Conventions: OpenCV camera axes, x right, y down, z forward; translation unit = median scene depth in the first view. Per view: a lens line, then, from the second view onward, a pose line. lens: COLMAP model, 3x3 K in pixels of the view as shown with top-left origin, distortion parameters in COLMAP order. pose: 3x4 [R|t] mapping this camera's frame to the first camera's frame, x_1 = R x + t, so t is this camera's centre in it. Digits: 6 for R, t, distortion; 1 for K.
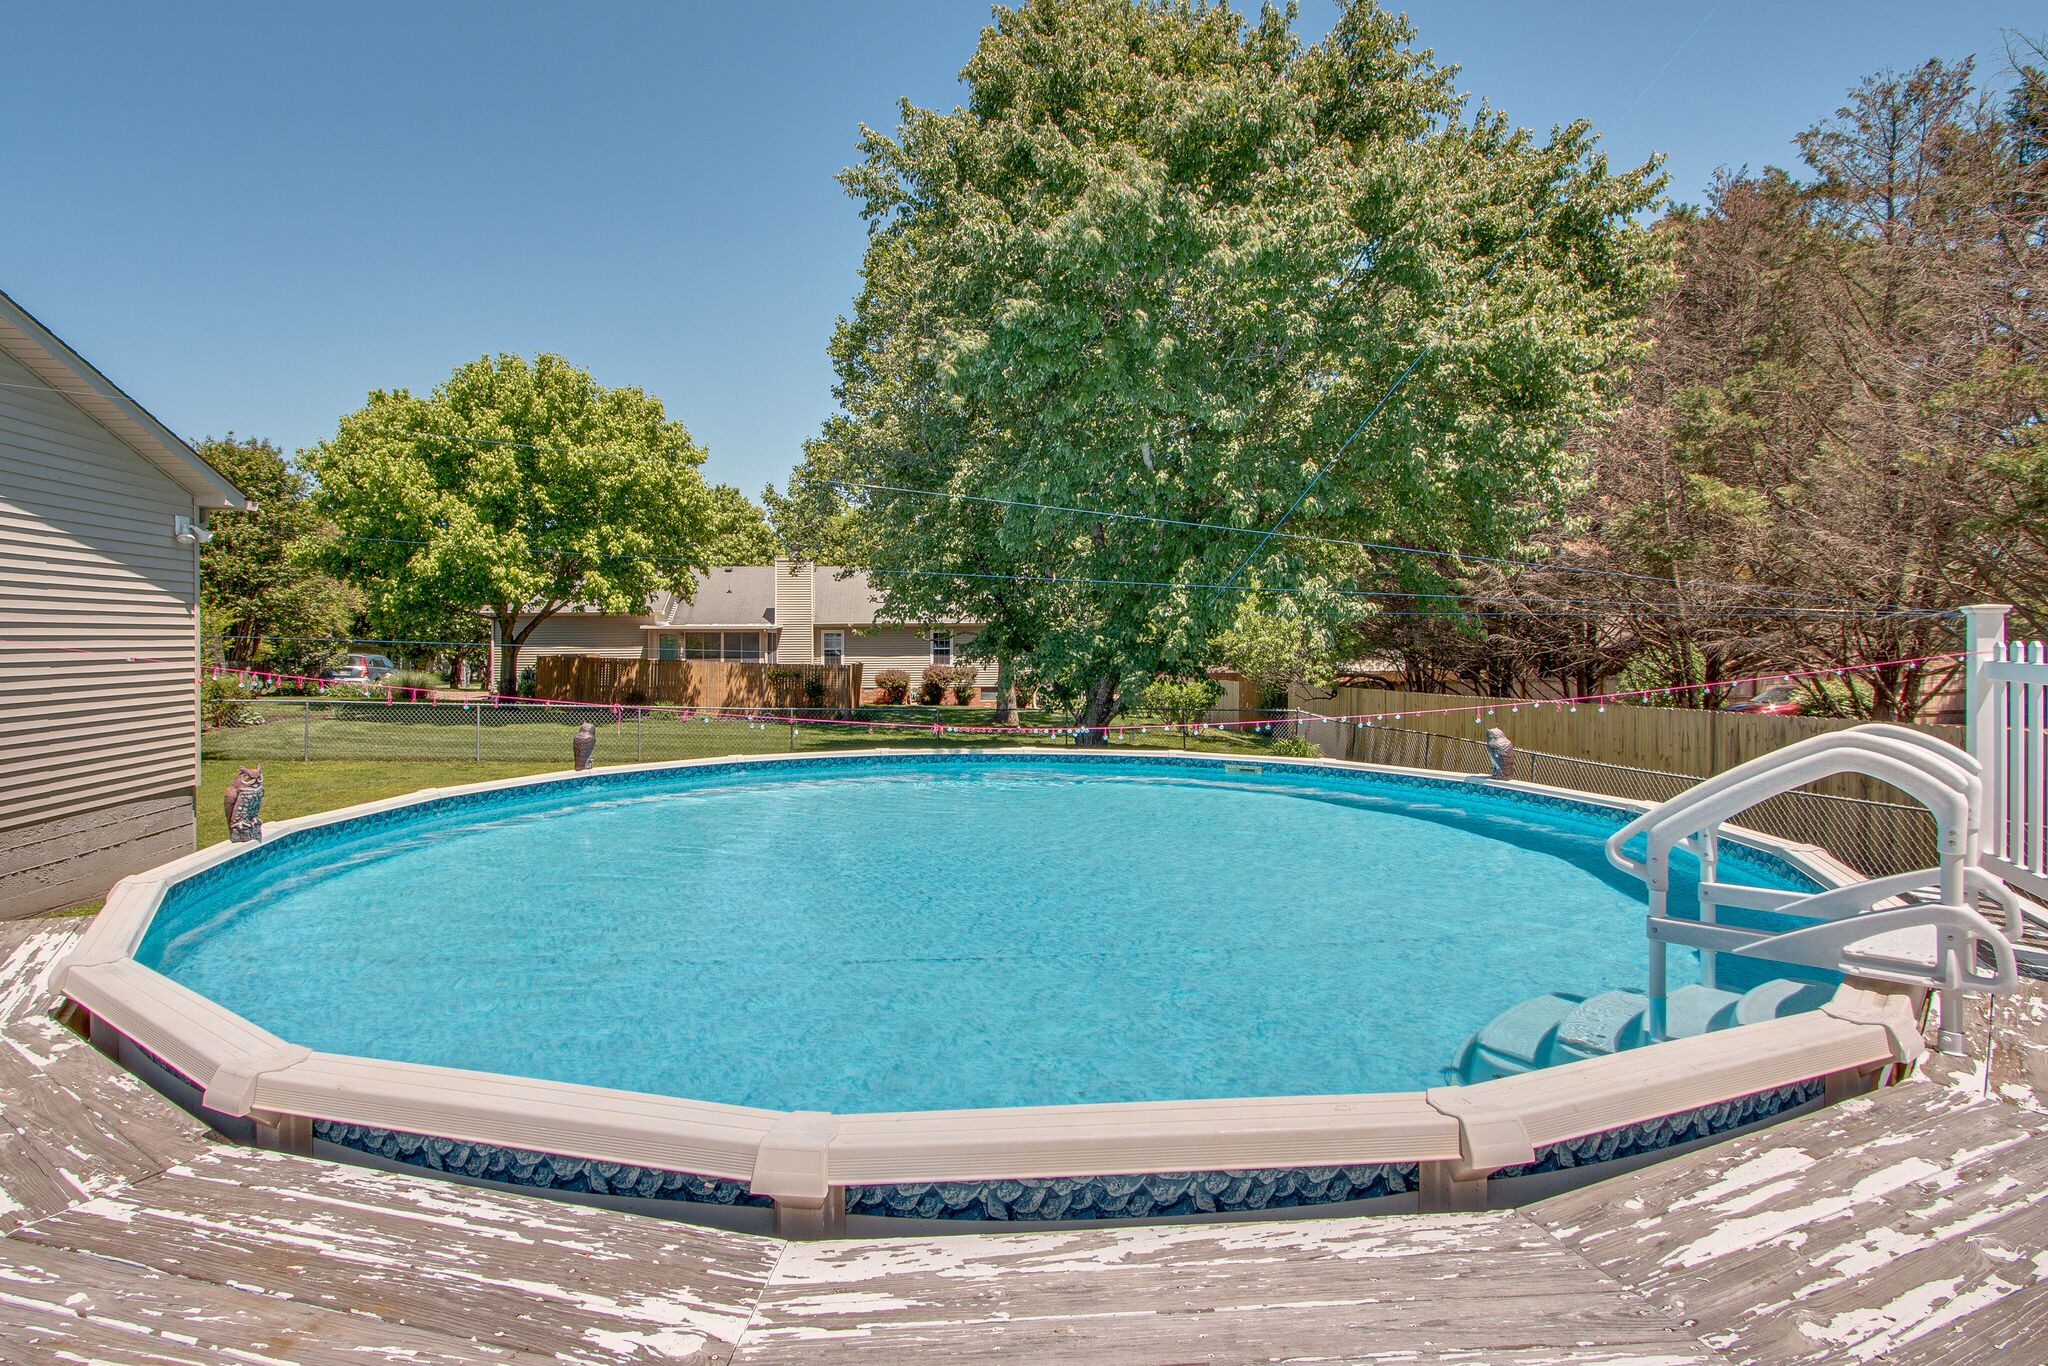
lens RADIAL K [[1024.7, 0, 999.5], [0, 1024.7, 617.3], [0, 0, 1]] dist [-0.001883, -0.000186]
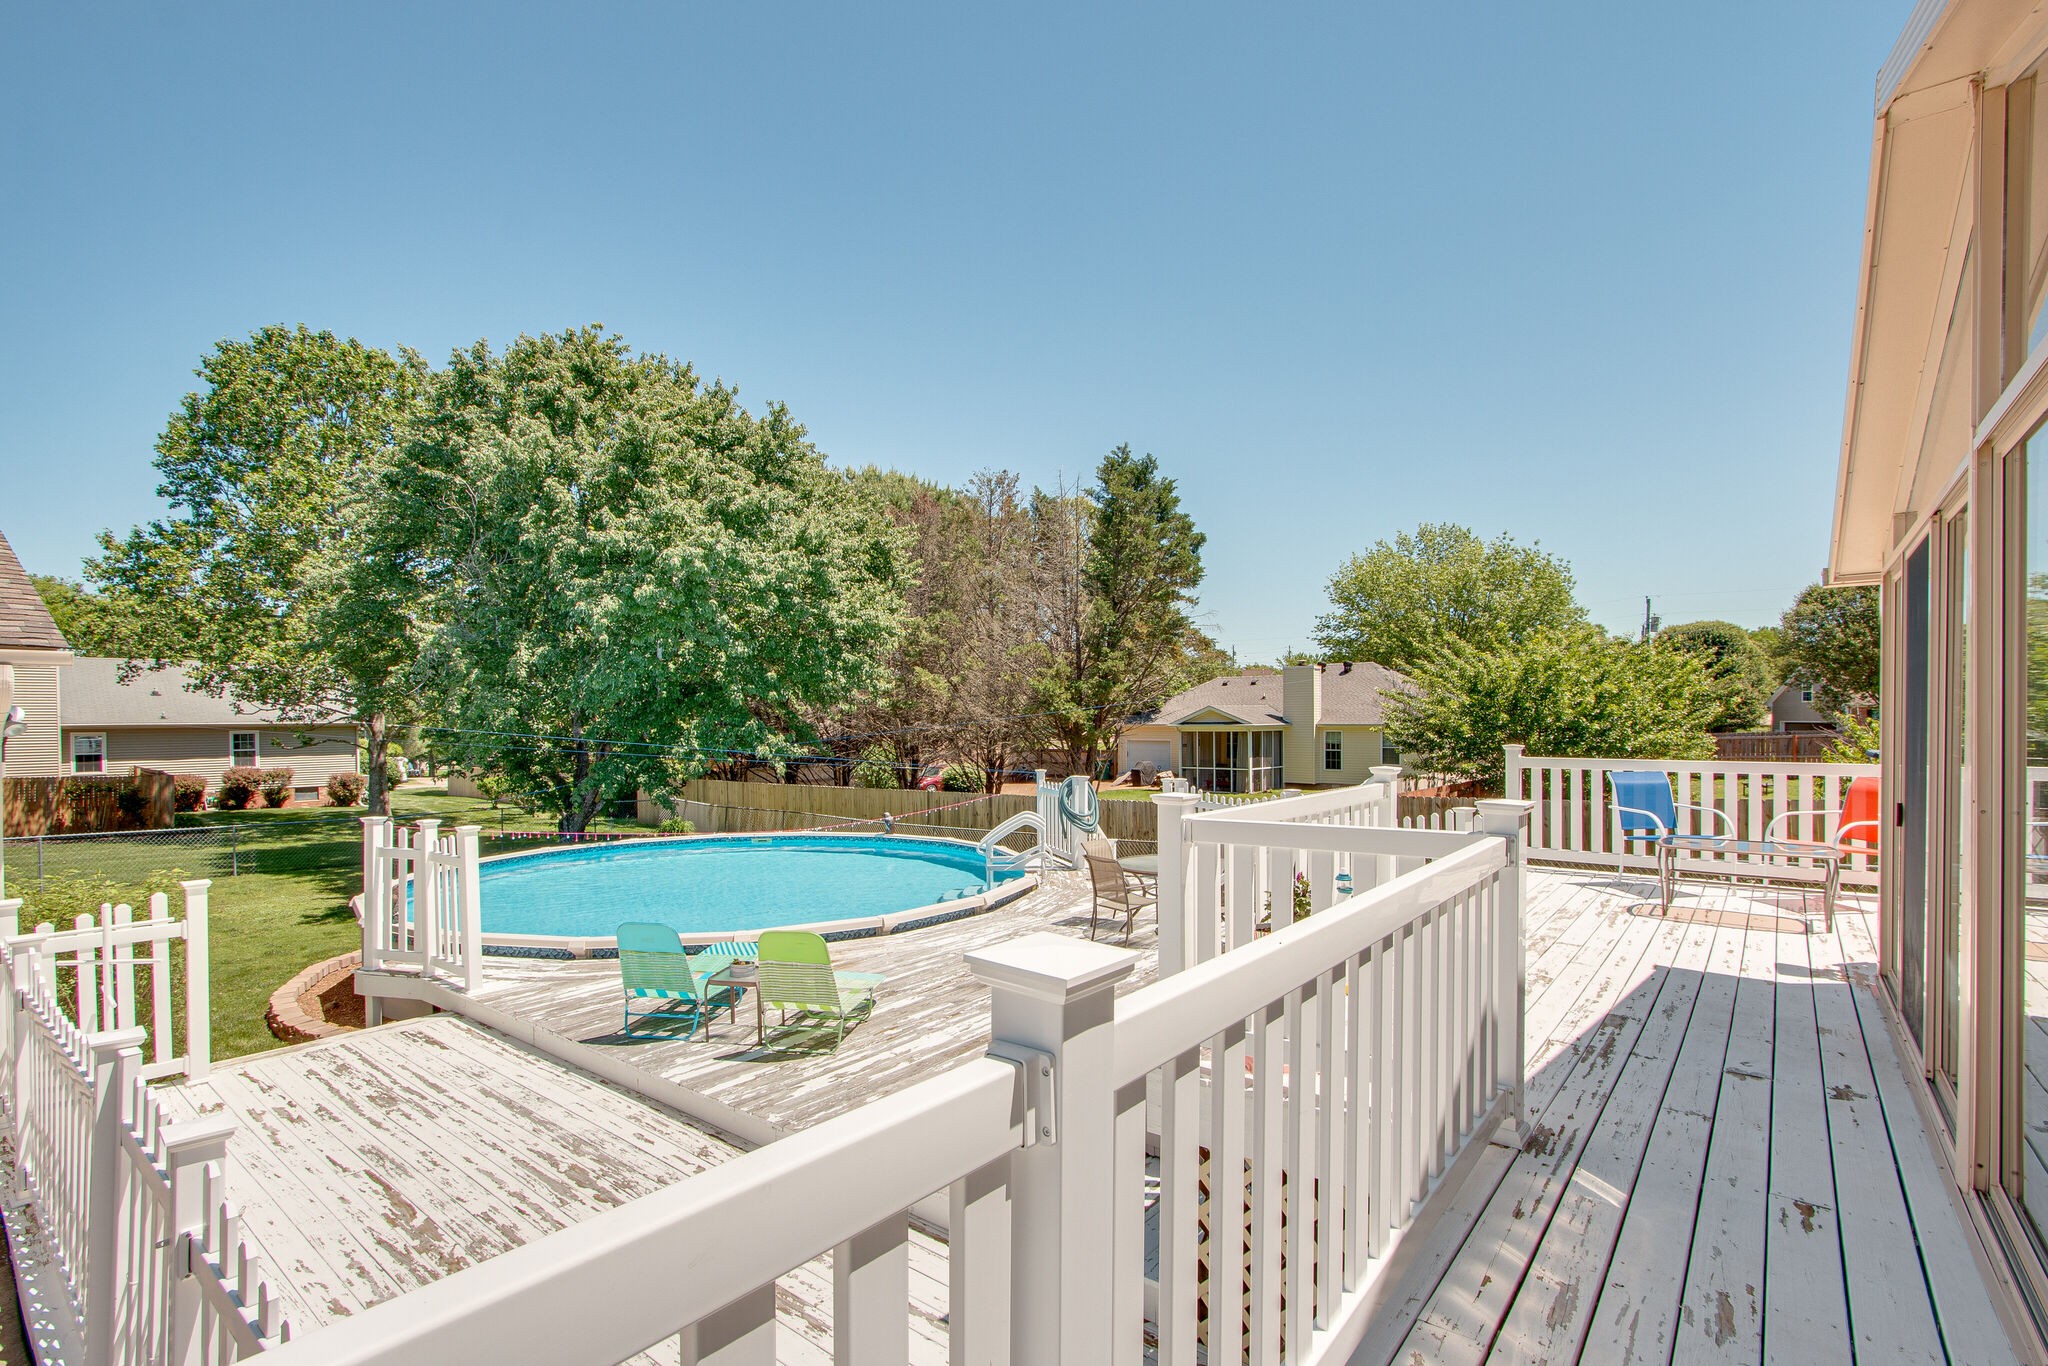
lens RADIAL K [[962.2, 0, 1045.5], [0, 962.2, 721.8], [0, 0, 1]] dist [0.001525, -0.002787]
pose [[0.705362, -0.006448, 0.708818, -0.257192], [-0.018195, 0.999464, 0.027199, -0.052580], [-0.708613, -0.032082, 0.704867, -0.254772]]
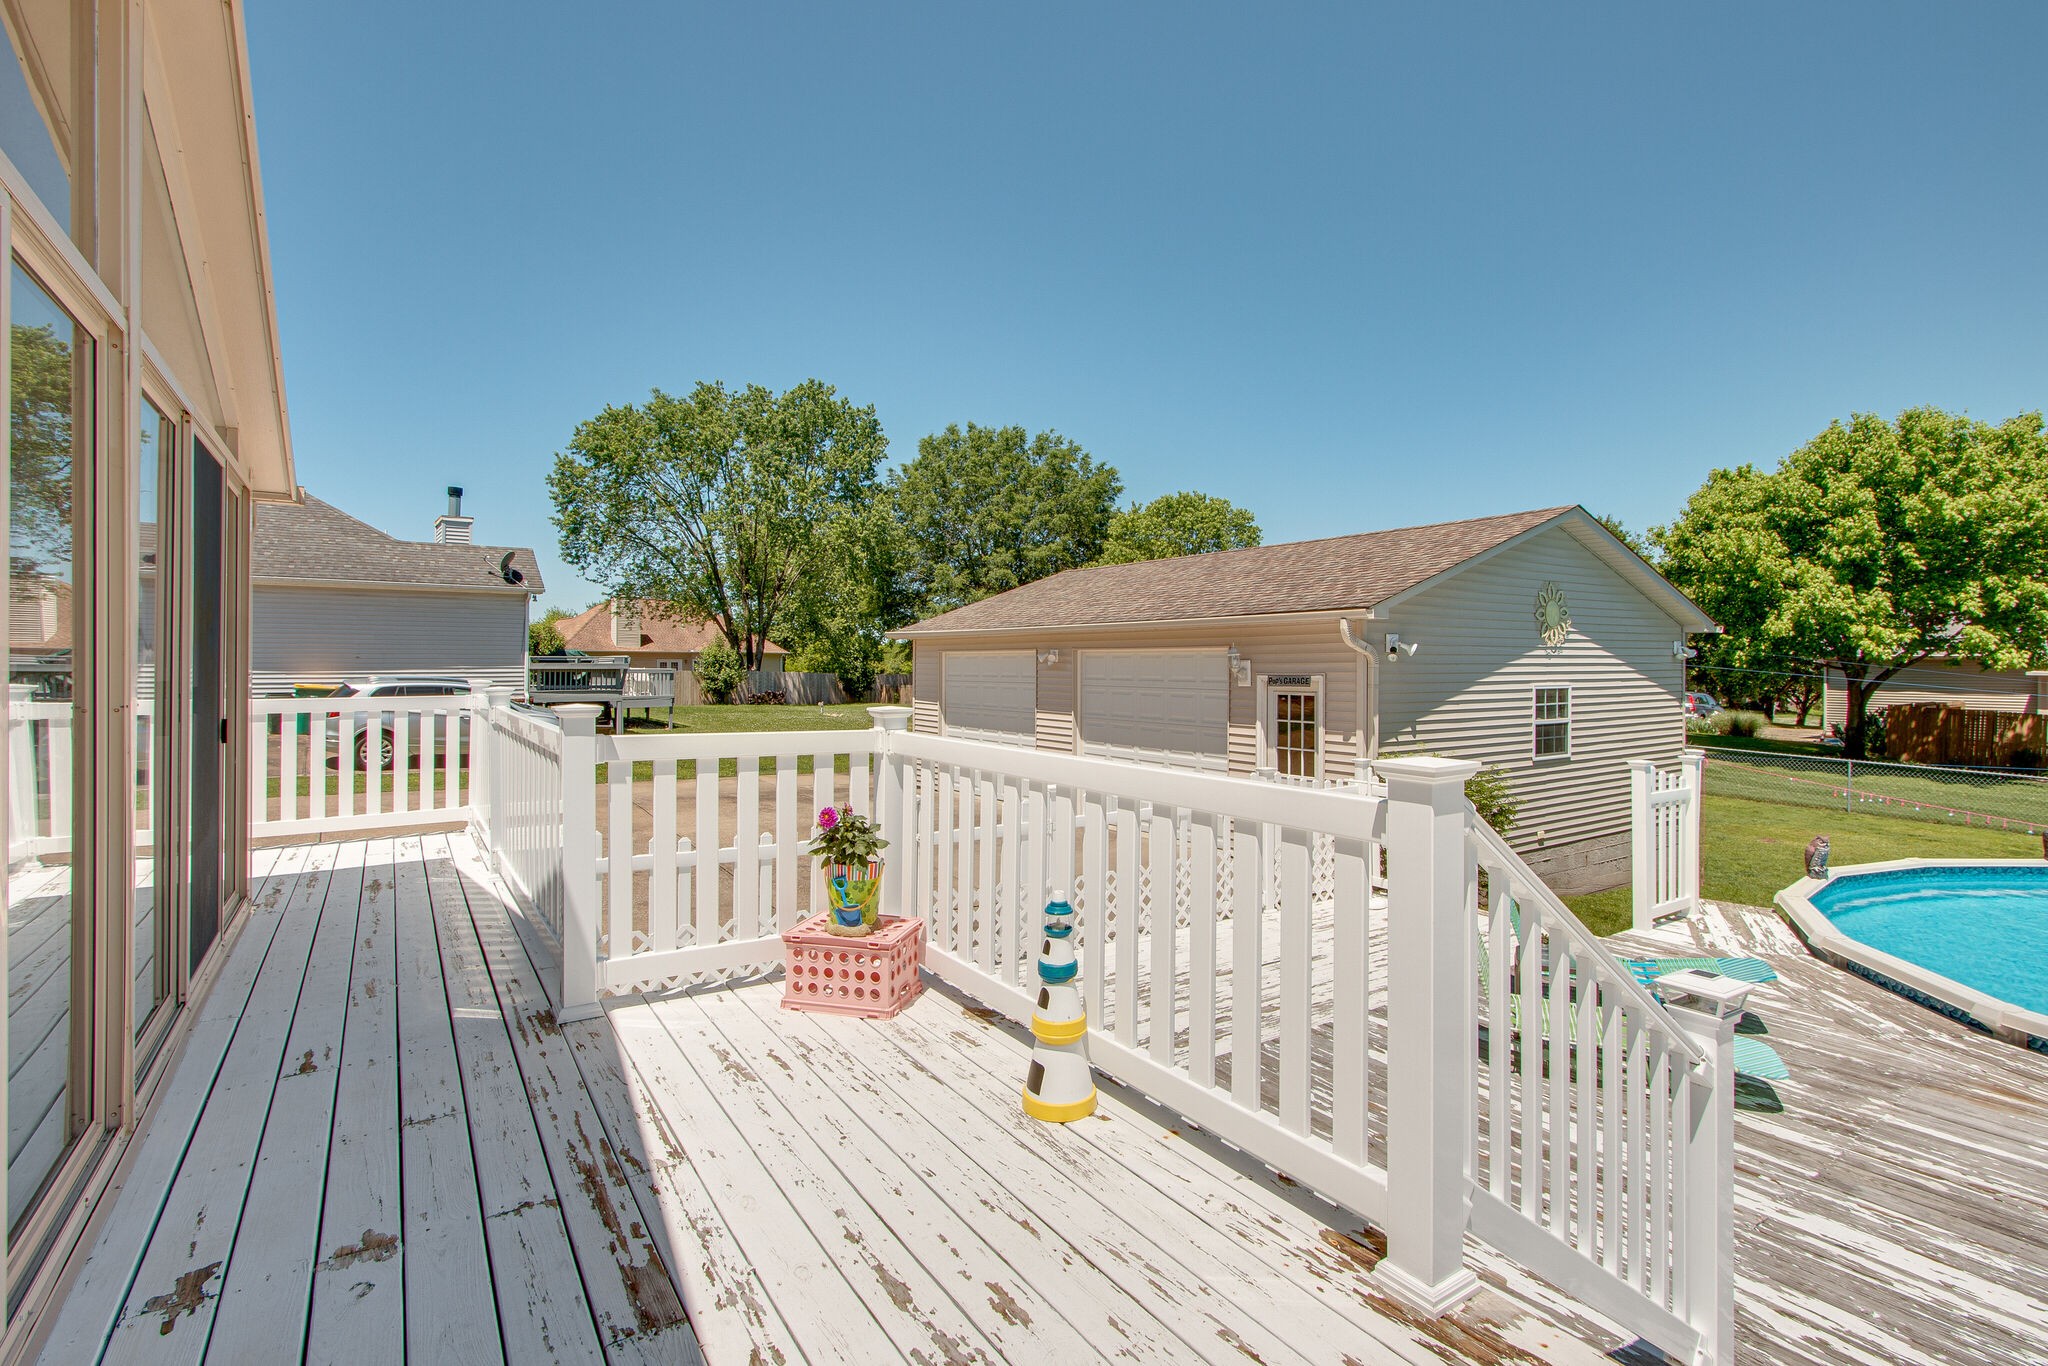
lens RADIAL K [[962.2, 0, 1010.5], [0, 962.2, 677.6], [0, 0, 1]] dist [0.001525, -0.002787]
pose [[0.431427, 0.019127, -0.901945, 0.027925], [0.022835, 0.999223, 0.032113, -0.046854], [0.901859, -0.034450, 0.430655, -0.211231]]
